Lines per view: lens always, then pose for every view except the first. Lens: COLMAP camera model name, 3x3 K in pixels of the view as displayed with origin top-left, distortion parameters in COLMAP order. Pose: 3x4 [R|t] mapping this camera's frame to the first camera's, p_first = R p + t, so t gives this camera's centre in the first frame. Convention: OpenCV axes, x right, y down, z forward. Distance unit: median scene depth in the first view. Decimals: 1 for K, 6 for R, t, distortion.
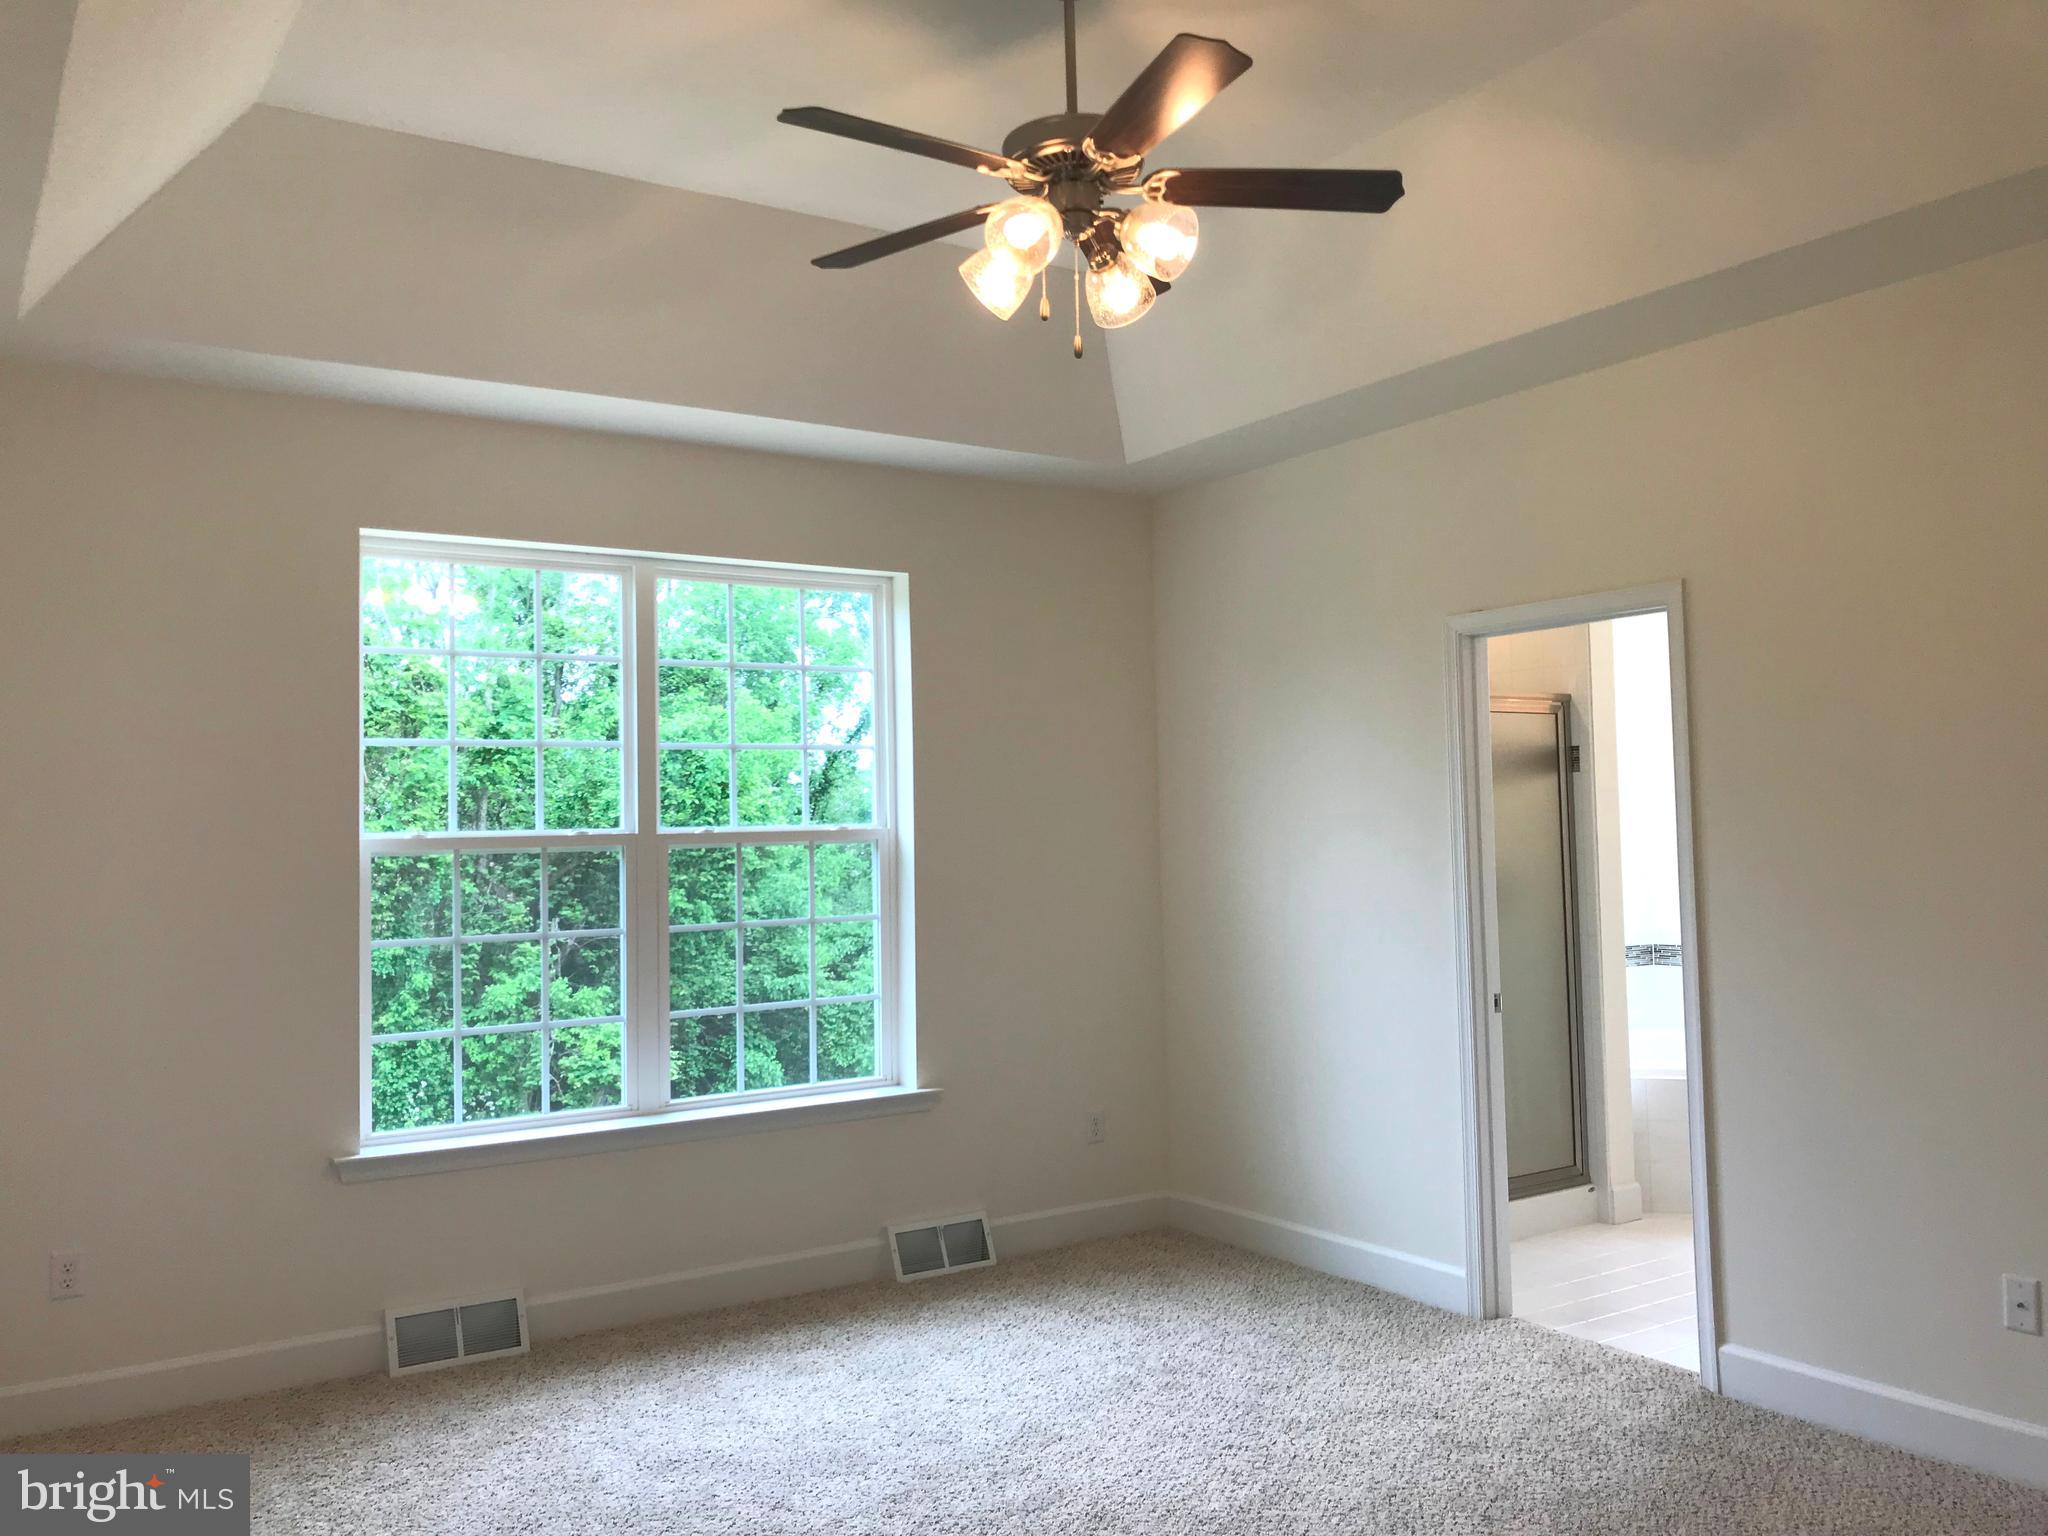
lens RADIAL K [[1691.4, 0, 1019.7], [0, 1691.4, 755.7], [0, 0, 1]] dist [0.013758, 0.010319]
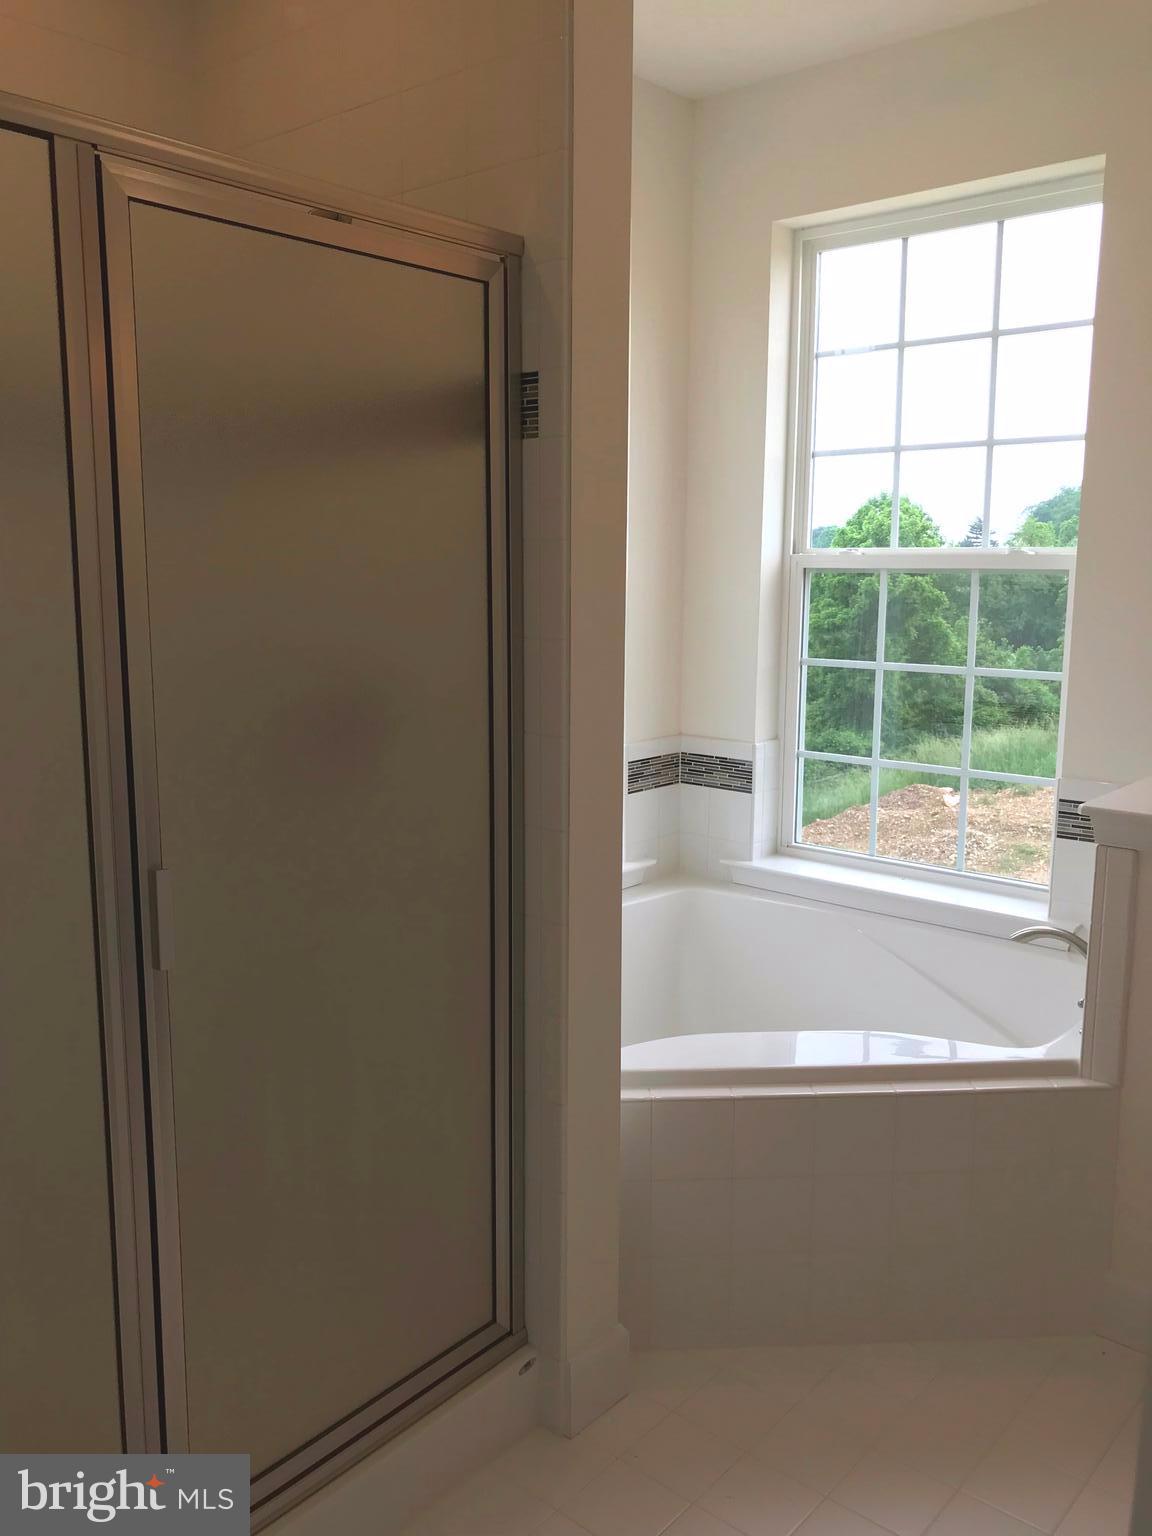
lens RADIAL K [[1268.6, 0, 576.0], [0, 1268.6, 768.0], [0, 0, 1]] dist [0.013758, 0.010319]
pose [[0.937493, -0.030441, 0.346671, 0.218592], [-0.043030, 0.978383, 0.202276, 0.026097], [-0.345335, -0.204549, 0.915917, 0.663490]]
